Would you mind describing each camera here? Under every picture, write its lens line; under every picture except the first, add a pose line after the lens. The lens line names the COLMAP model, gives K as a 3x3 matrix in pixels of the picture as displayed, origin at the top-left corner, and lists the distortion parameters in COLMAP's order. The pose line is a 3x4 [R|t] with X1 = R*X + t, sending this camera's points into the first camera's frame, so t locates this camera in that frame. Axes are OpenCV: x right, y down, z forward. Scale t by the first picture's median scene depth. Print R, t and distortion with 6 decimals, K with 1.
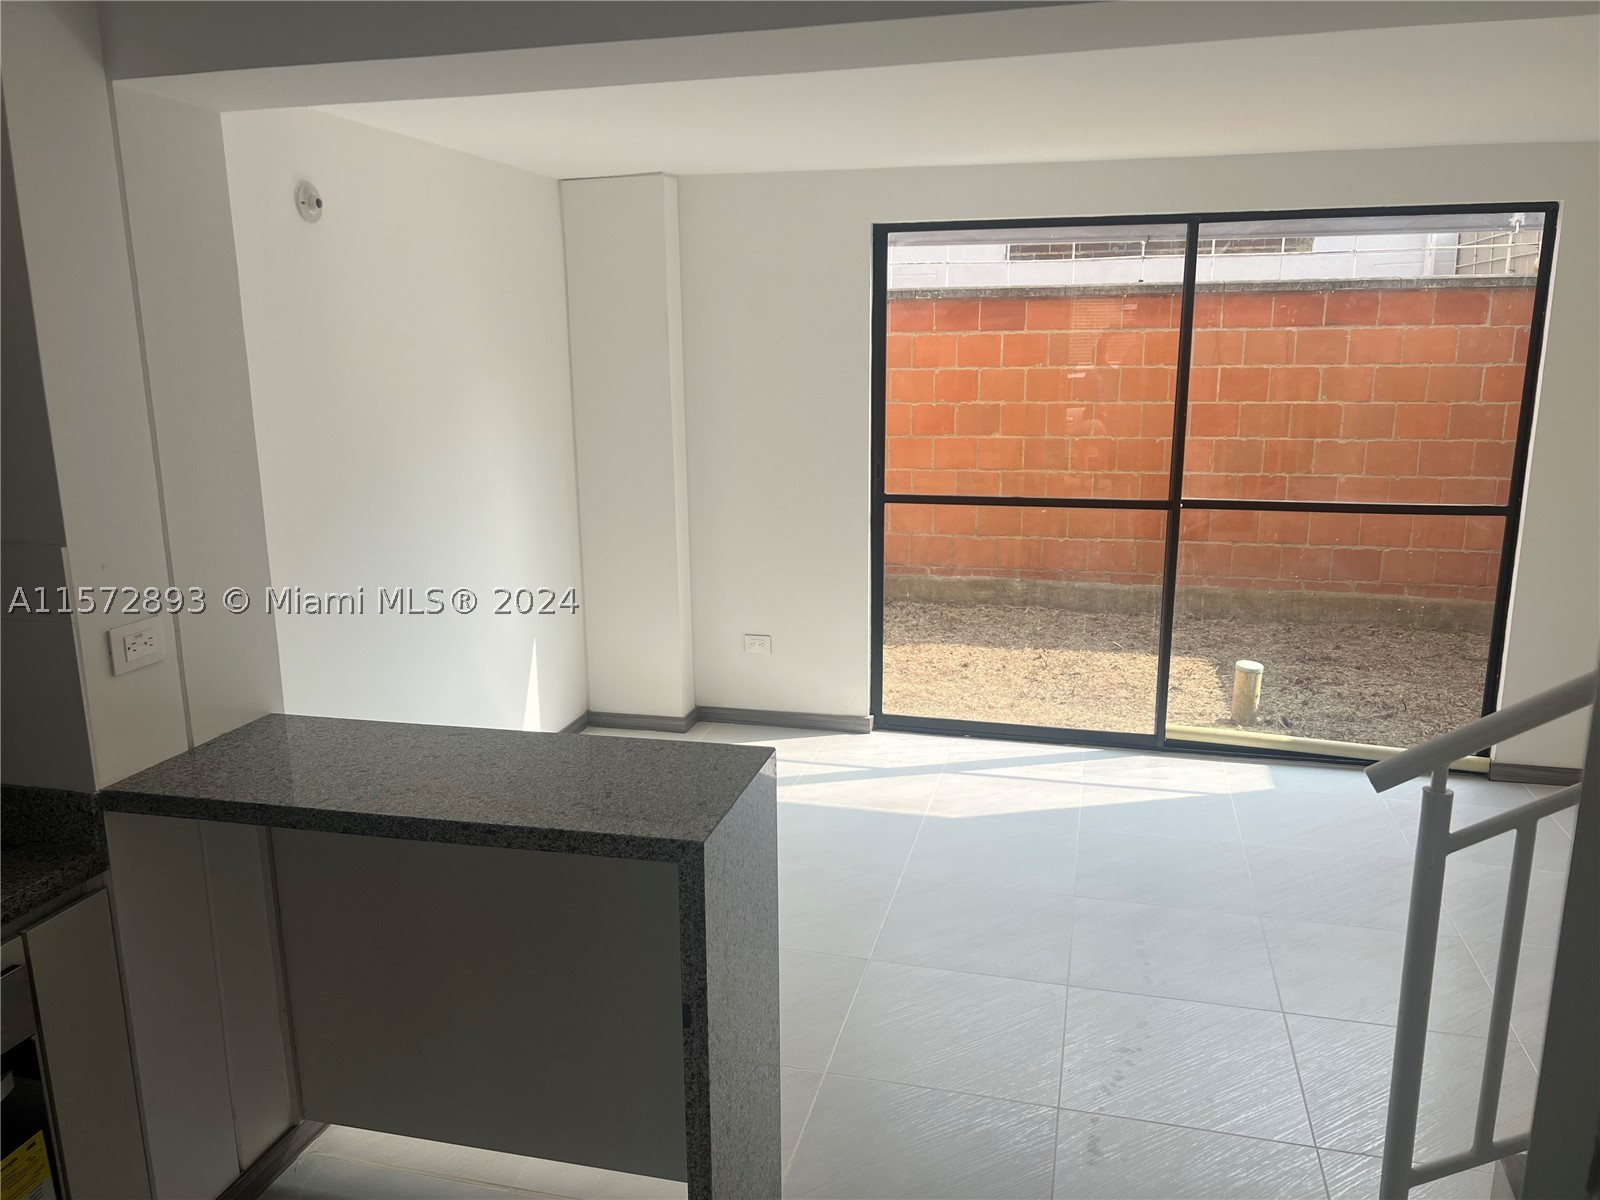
lens RADIAL K [[1212.2, 0, 783.6], [0, 1212.2, 608.4], [0, 0, 1]] dist [0.069691, -0.074410]
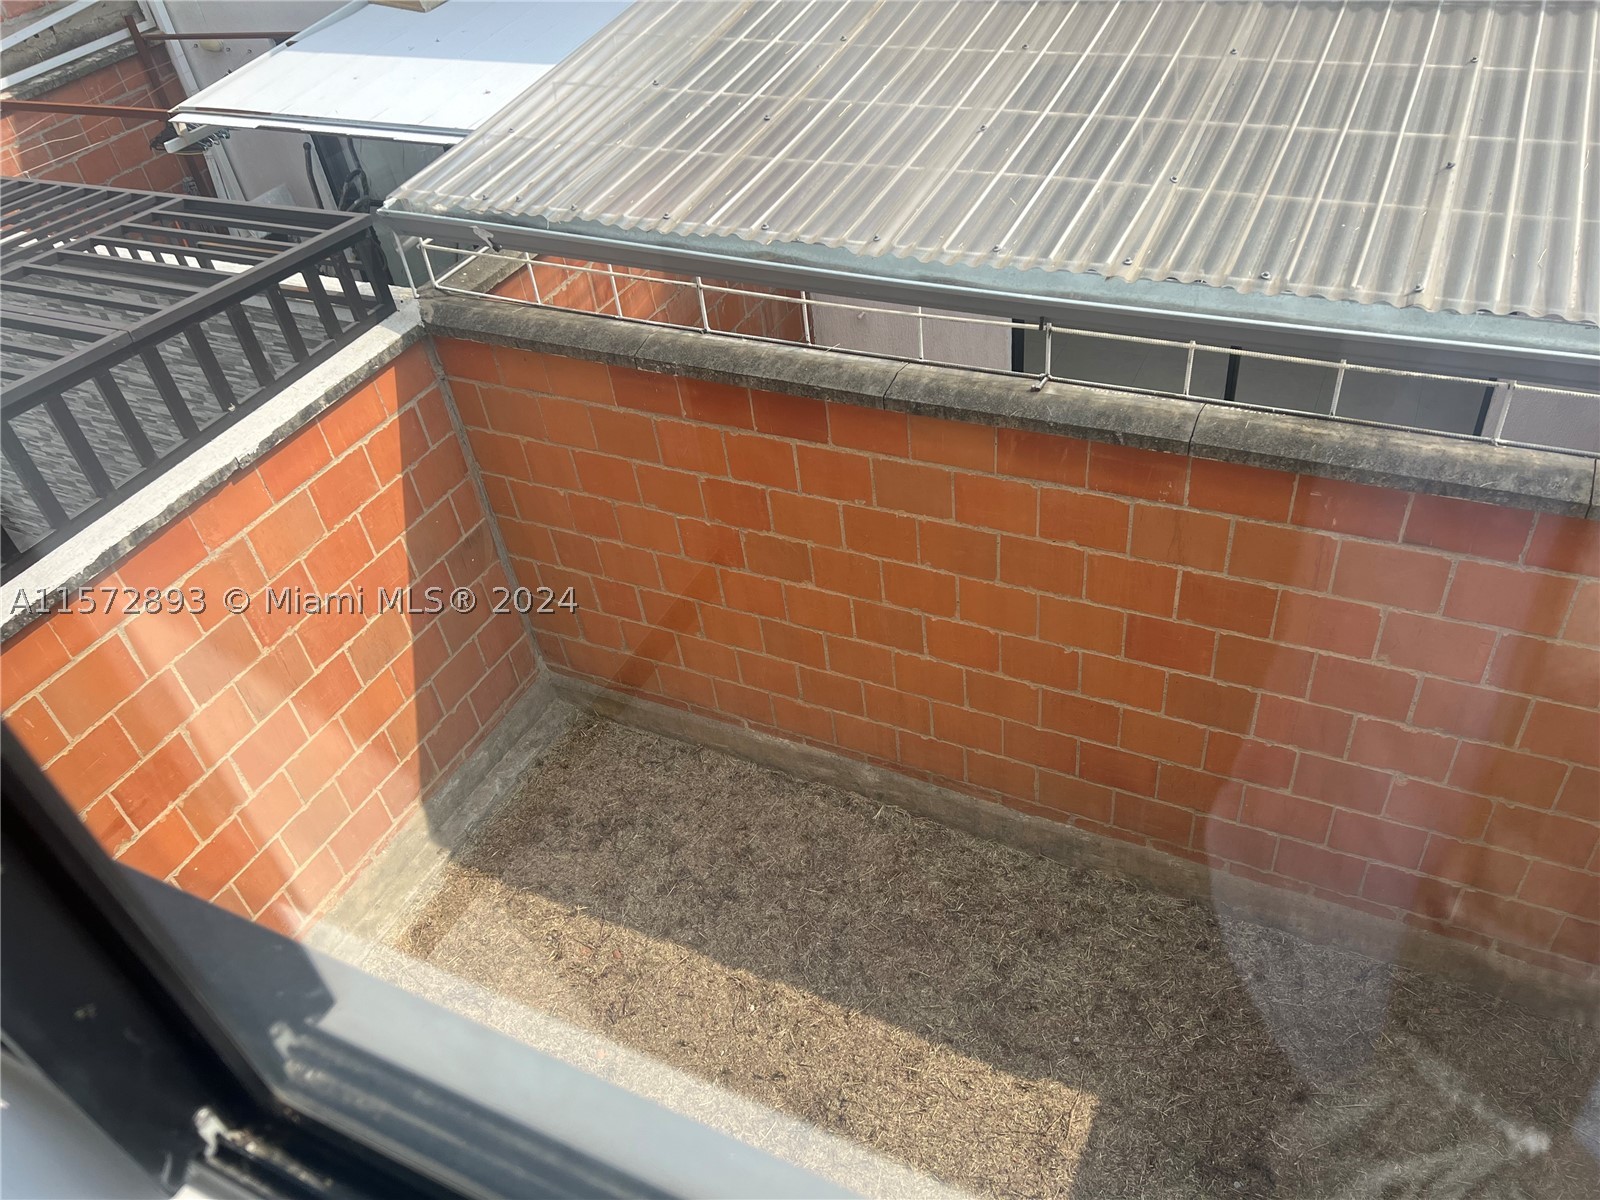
lens RADIAL K [[1212.2, 0, 777.8], [0, 1212.2, 628.8], [0, 0, 1]] dist [0.069691, -0.074410]
pose [[0.972397, 0.057140, -0.226227, 0.322731], [0.059132, 0.877554, 0.475818, -0.441740], [0.225715, -0.476062, 0.849952, 0.544380]]
